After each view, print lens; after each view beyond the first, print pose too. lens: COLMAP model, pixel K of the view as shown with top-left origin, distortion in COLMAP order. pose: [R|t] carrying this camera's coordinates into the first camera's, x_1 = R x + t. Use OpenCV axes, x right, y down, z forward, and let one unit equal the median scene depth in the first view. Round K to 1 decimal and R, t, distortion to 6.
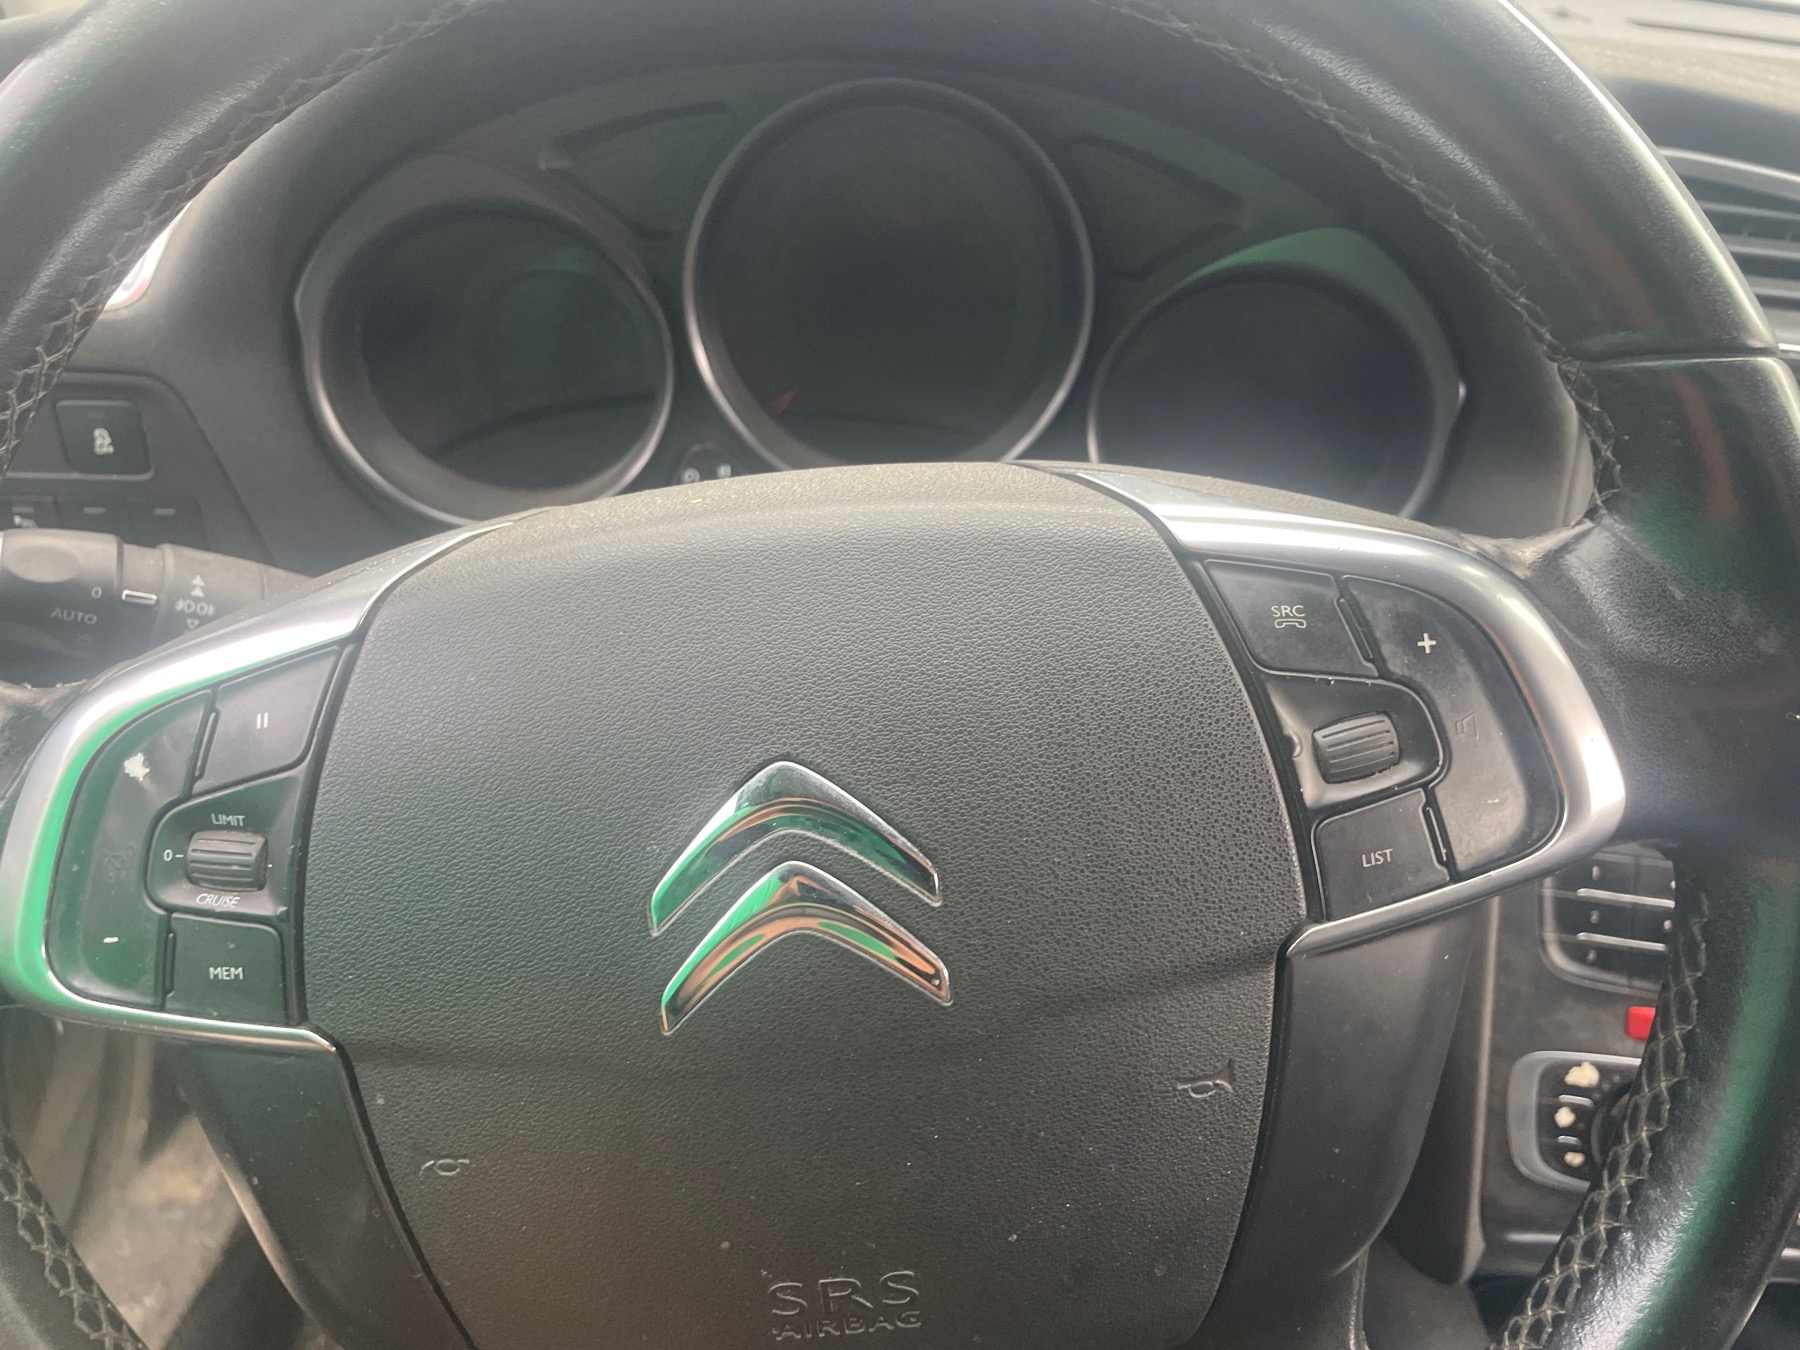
lens RADIAL K [[1371.1, 0, 903.6], [0, 1371.1, 669.7], [0, 0, 1]] dist [0.090979, -0.127277]
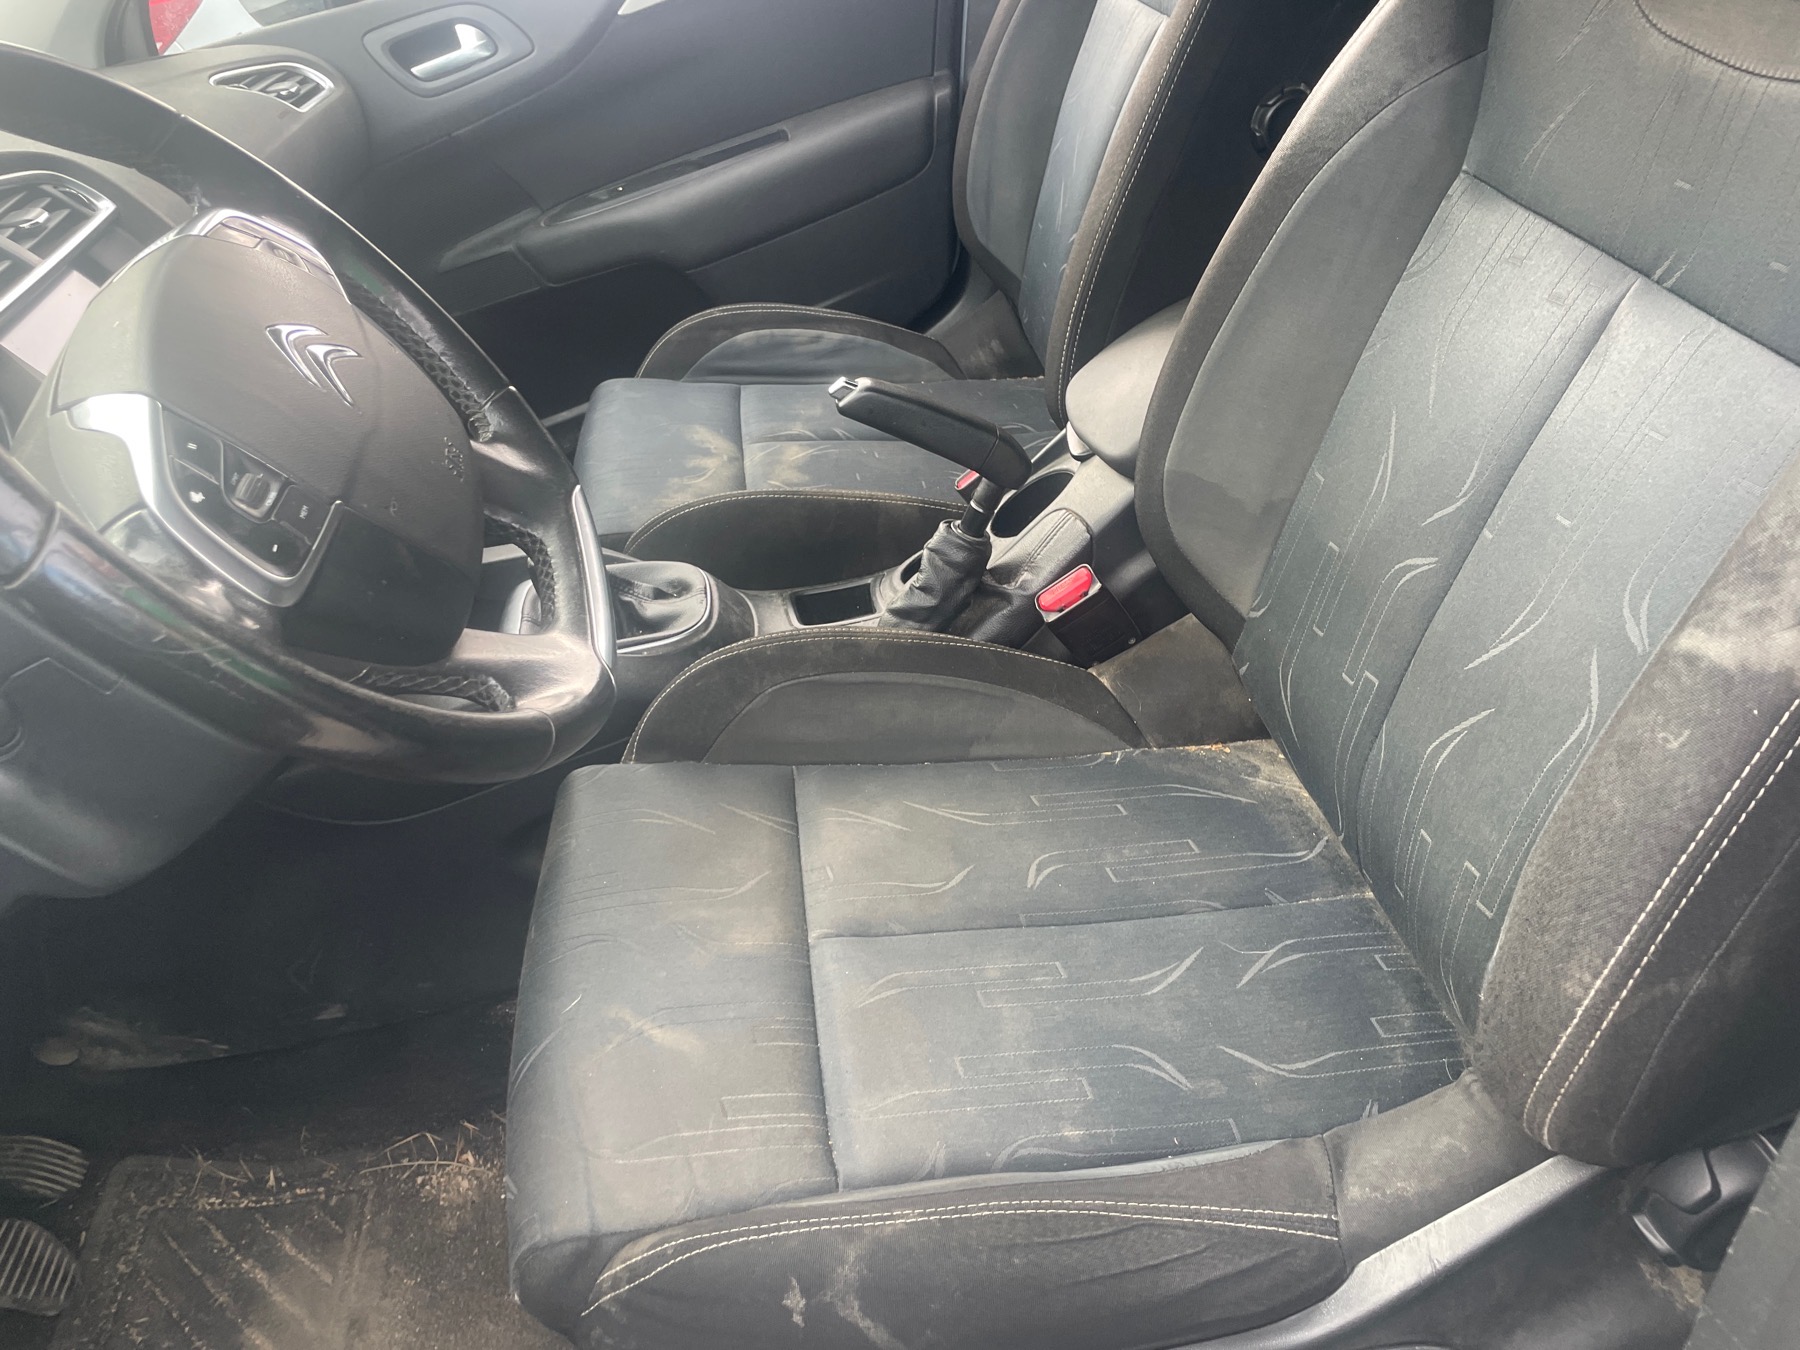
lens RADIAL K [[1349.6, 0, 883.1], [0, 1349.6, 664.5], [0, 0, 1]] dist [0.097754, -0.139424]
pose [[-0.185093, -0.603388, 0.775670, -2.210577], [0.715791, 0.458039, 0.527109, -0.141404], [-0.673338, 0.652782, 0.347120, -0.195010]]
